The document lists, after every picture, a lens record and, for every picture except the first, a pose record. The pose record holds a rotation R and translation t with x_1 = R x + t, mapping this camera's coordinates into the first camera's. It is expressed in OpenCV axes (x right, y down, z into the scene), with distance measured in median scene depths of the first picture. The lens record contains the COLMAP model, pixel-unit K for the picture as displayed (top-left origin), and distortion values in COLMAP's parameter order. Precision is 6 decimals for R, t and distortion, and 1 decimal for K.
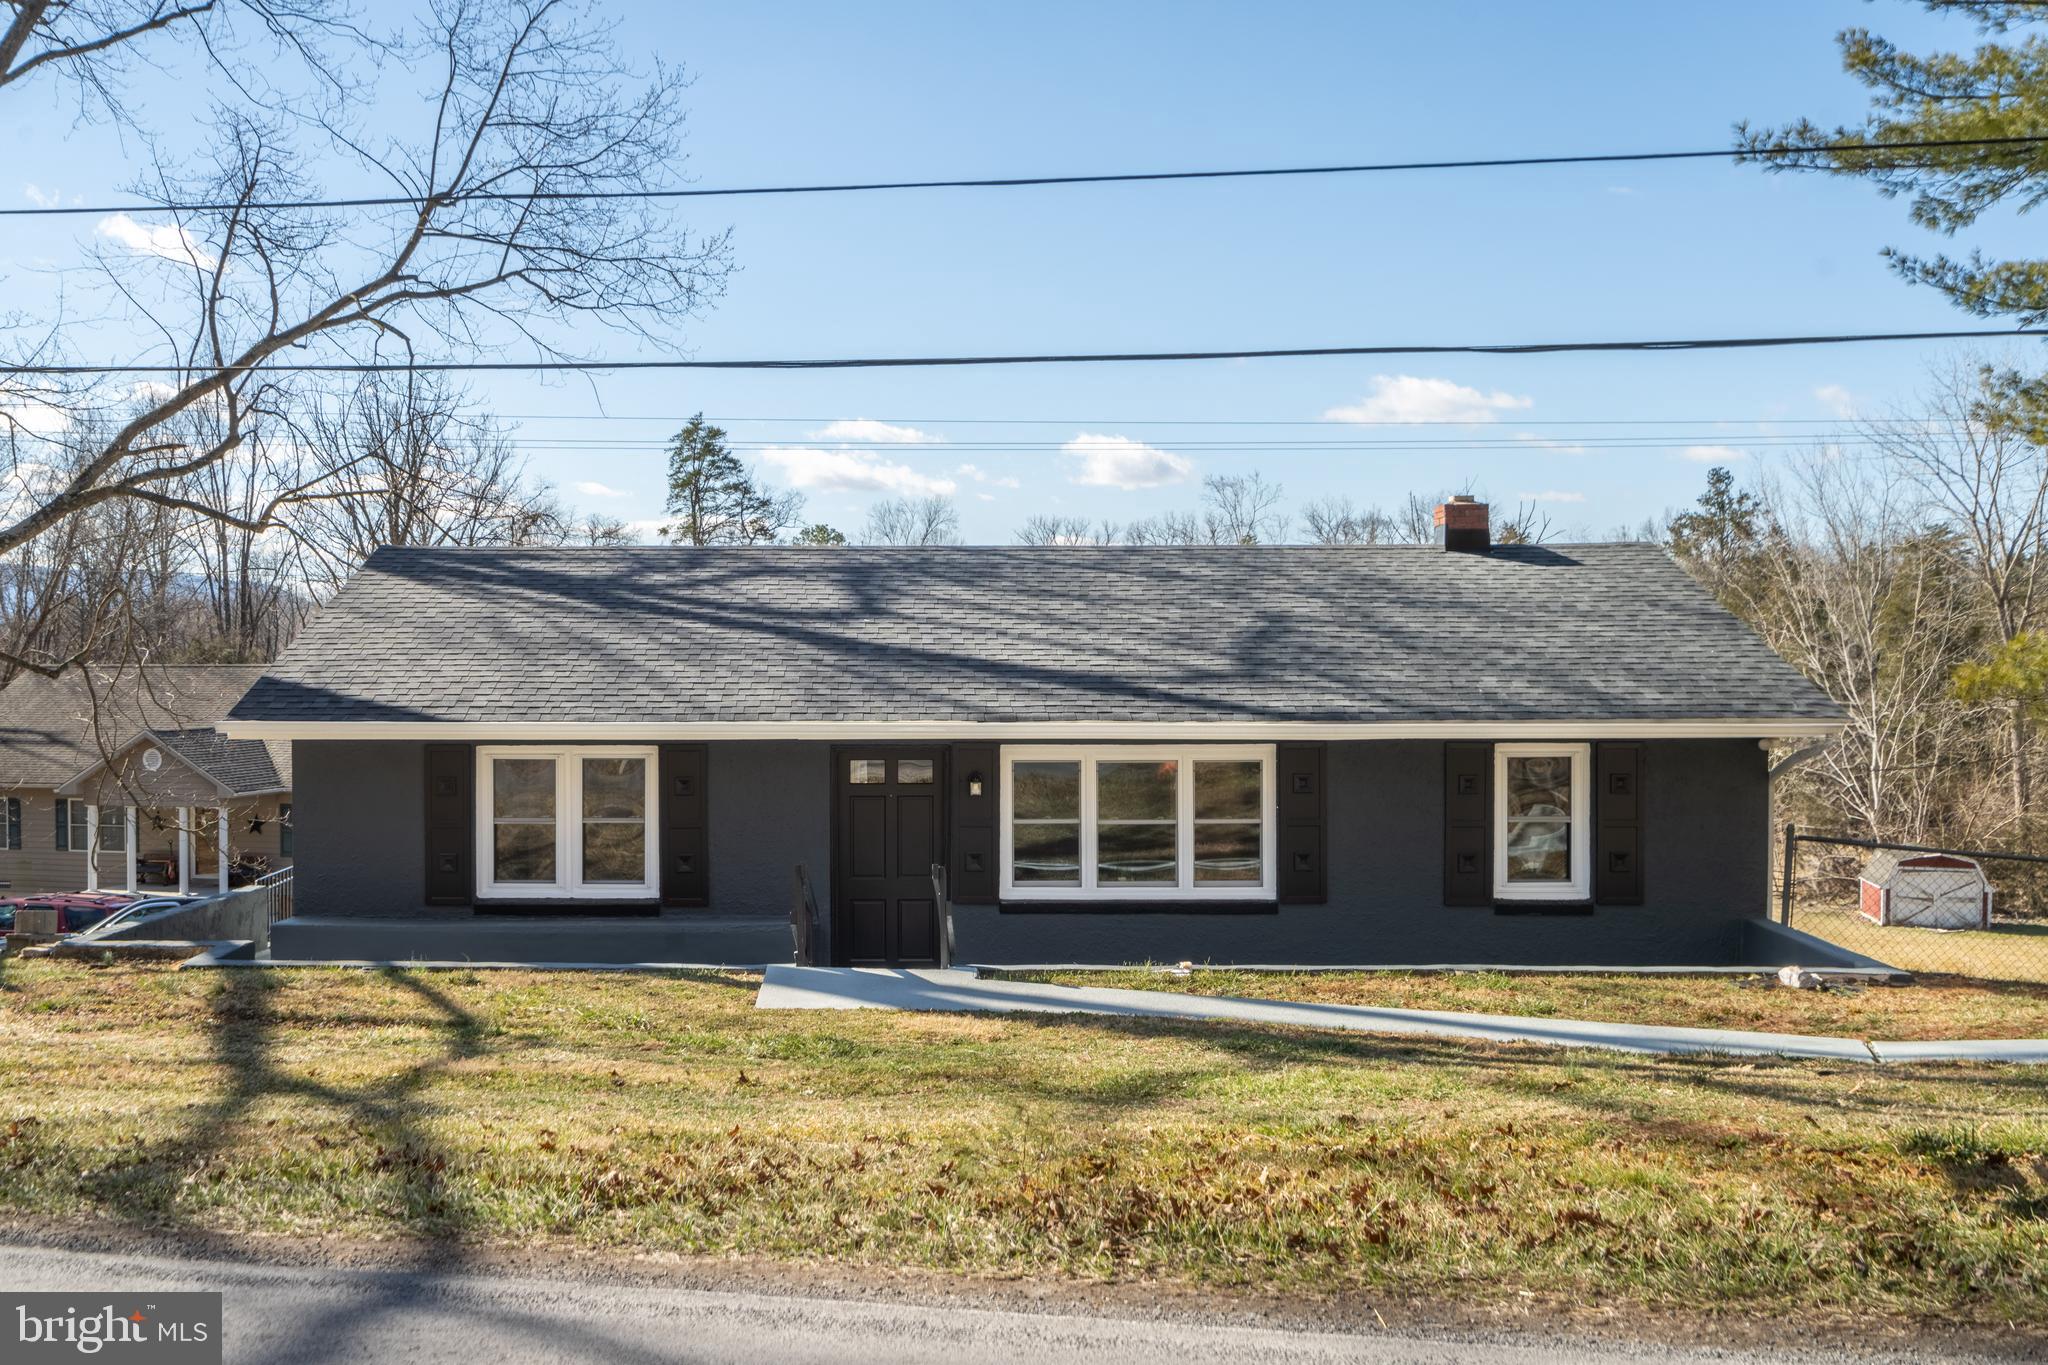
lens RADIAL K [[2043.4, 0, 1014.0], [0, 2043.4, 681.5], [0, 0, 1]] dist [0.056741, 0.000000]
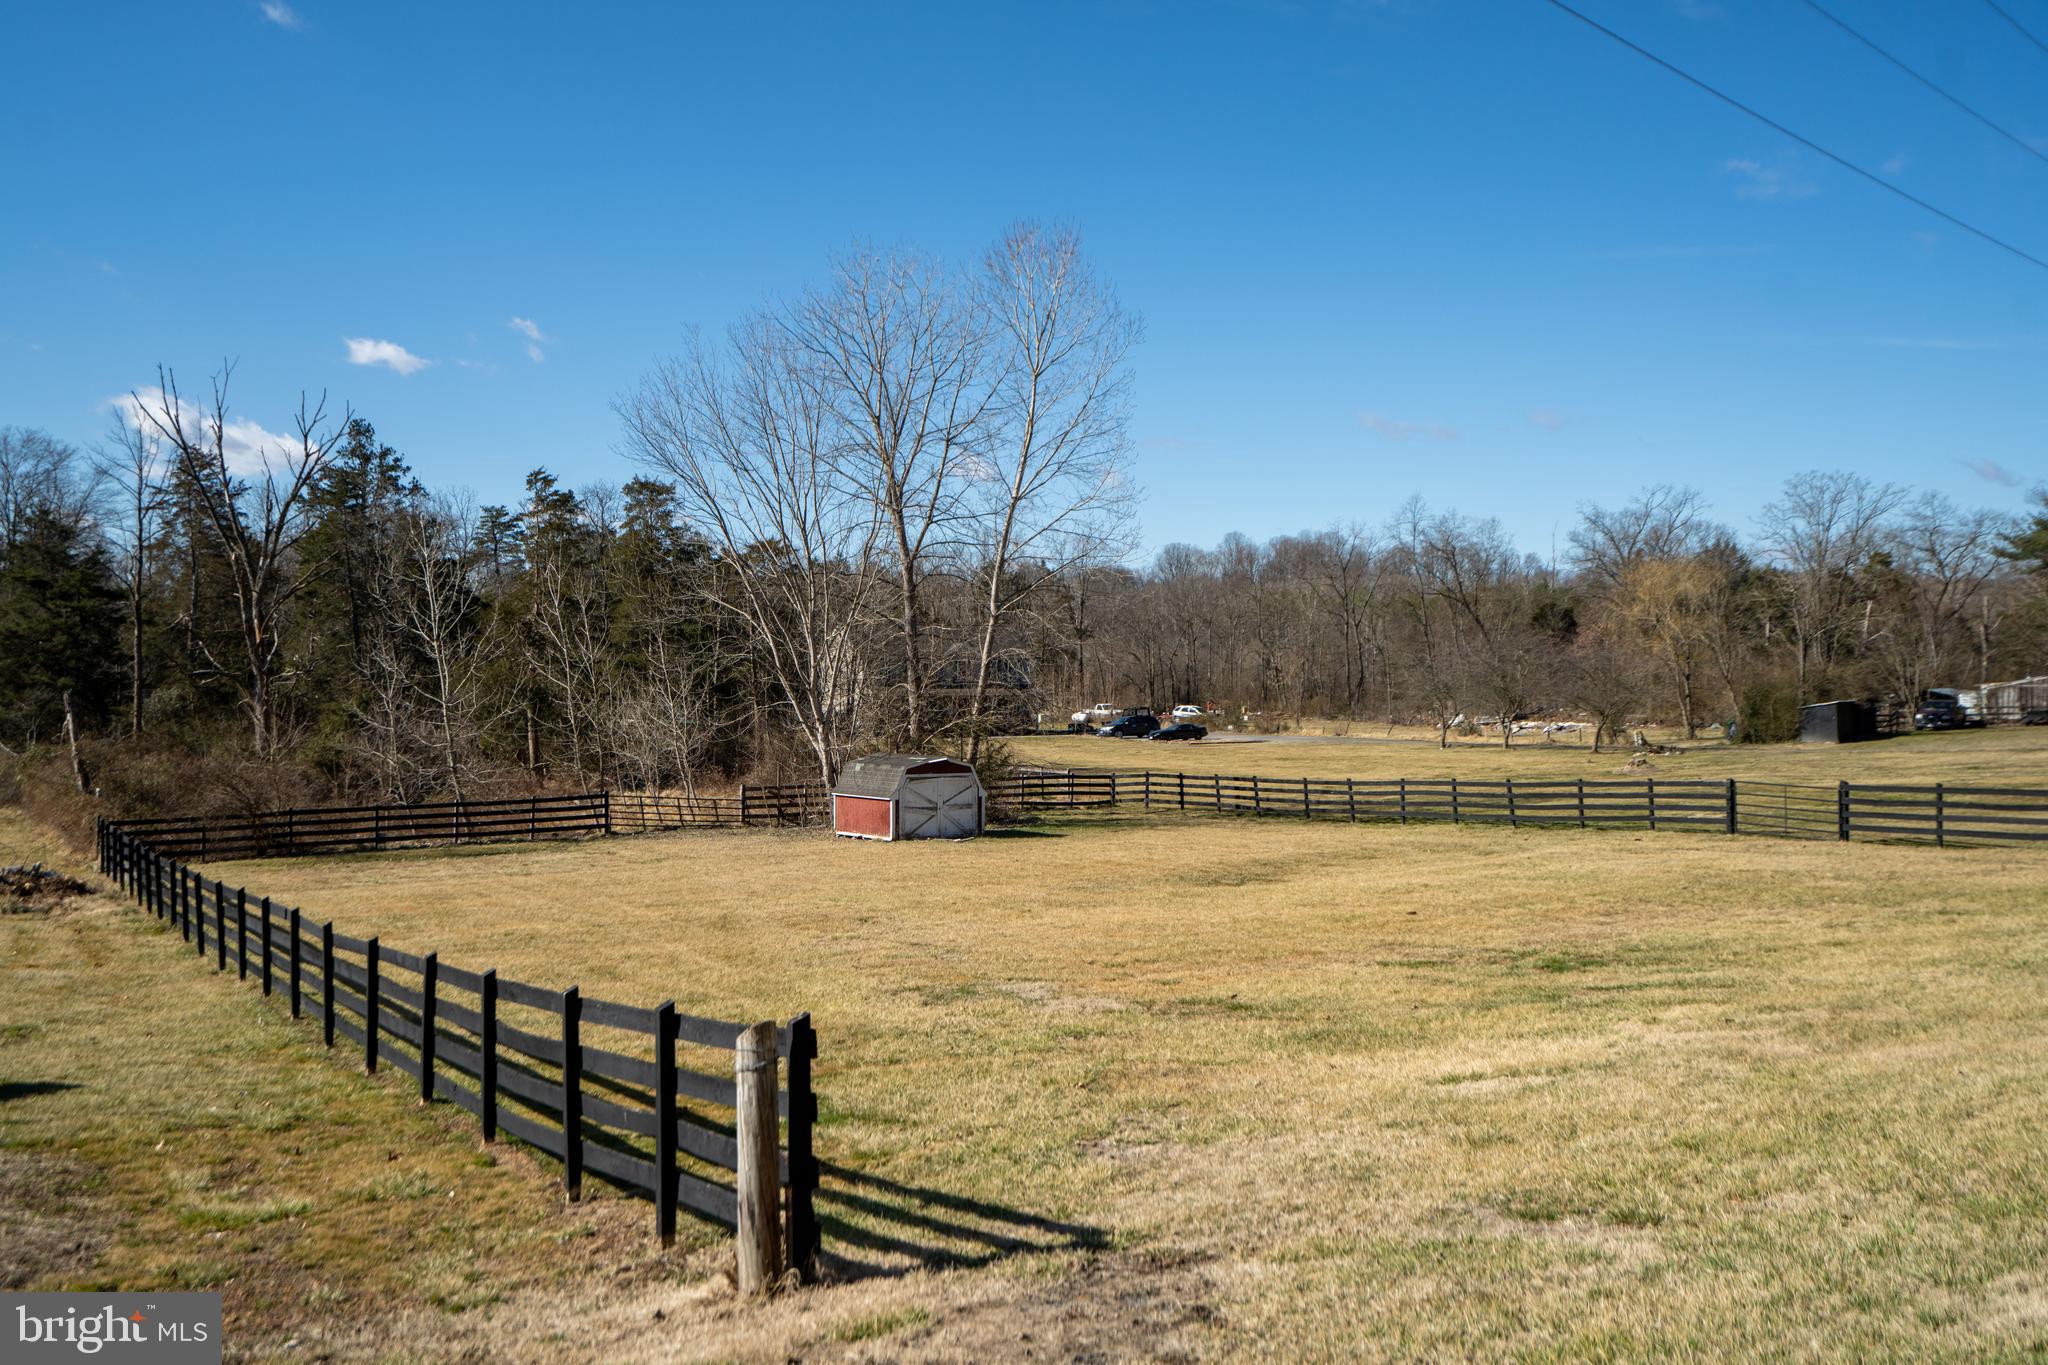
lens RADIAL K [[1798.6, 0, 1027.4], [0, 1798.6, 681.9], [0, 0, 1]] dist [0.042772, 0.011645]
pose [[0.707127, -0.009825, 0.707019, -0.091124], [0.008740, 0.999949, 0.005155, 0.040360], [-0.707033, 0.002533, 0.707176, 0.358410]]
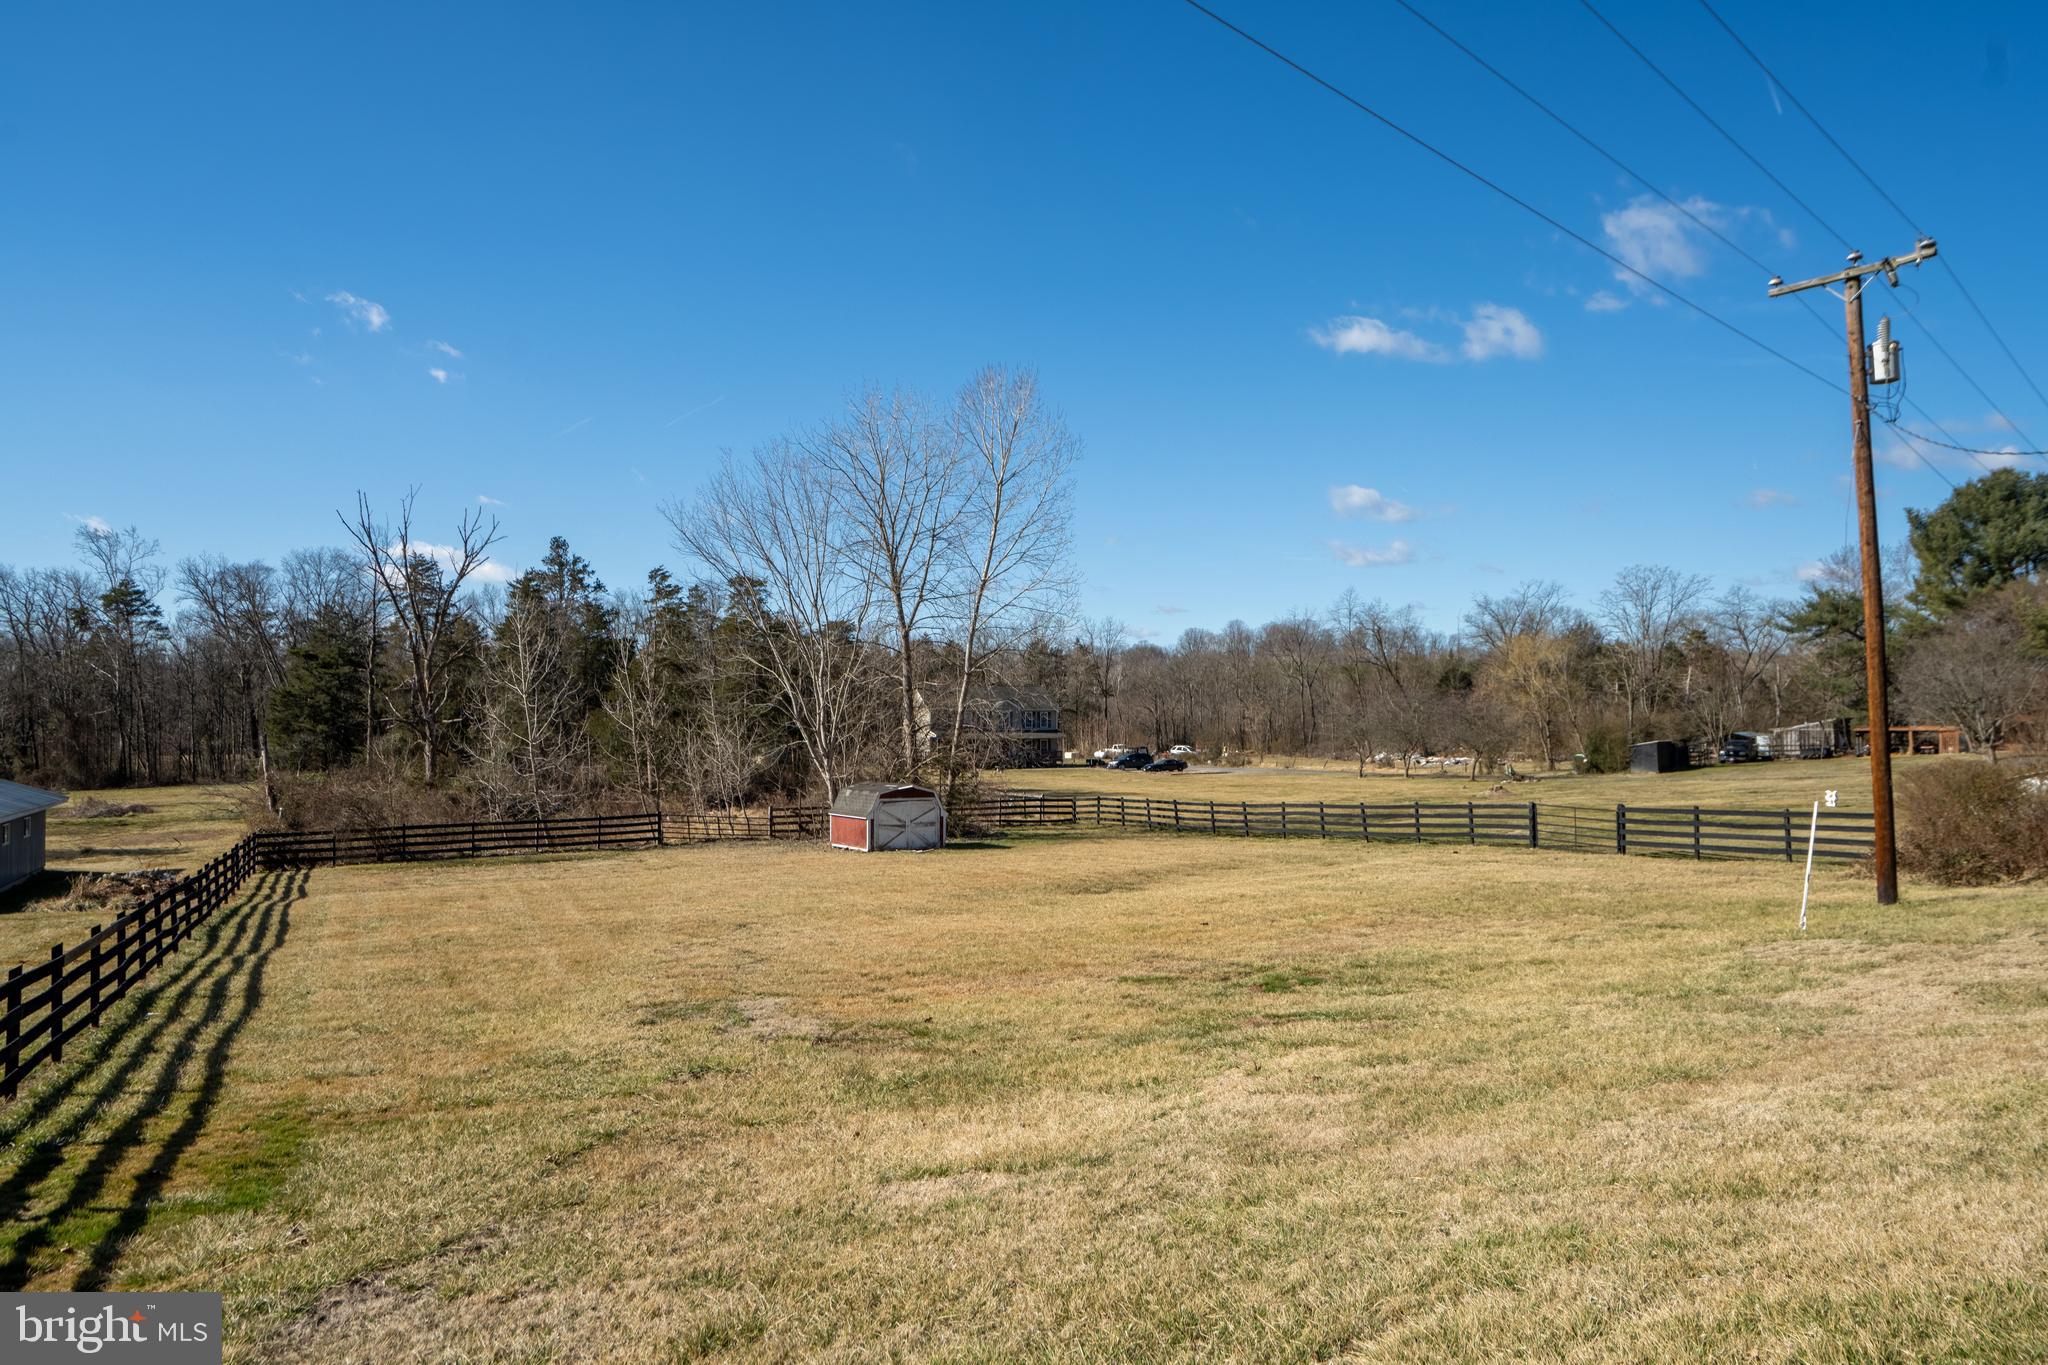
lens RADIAL K [[1304.1, 0, 1029.4], [0, 1304.1, 696.5], [0, 0, 1]] dist [-0.018131, 0.006639]
pose [[0.738502, 0.005971, 0.674224, -0.001200], [0.010878, 0.999725, -0.020769, 0.043859], [-0.674163, 0.022673, 0.738235, 0.368069]]
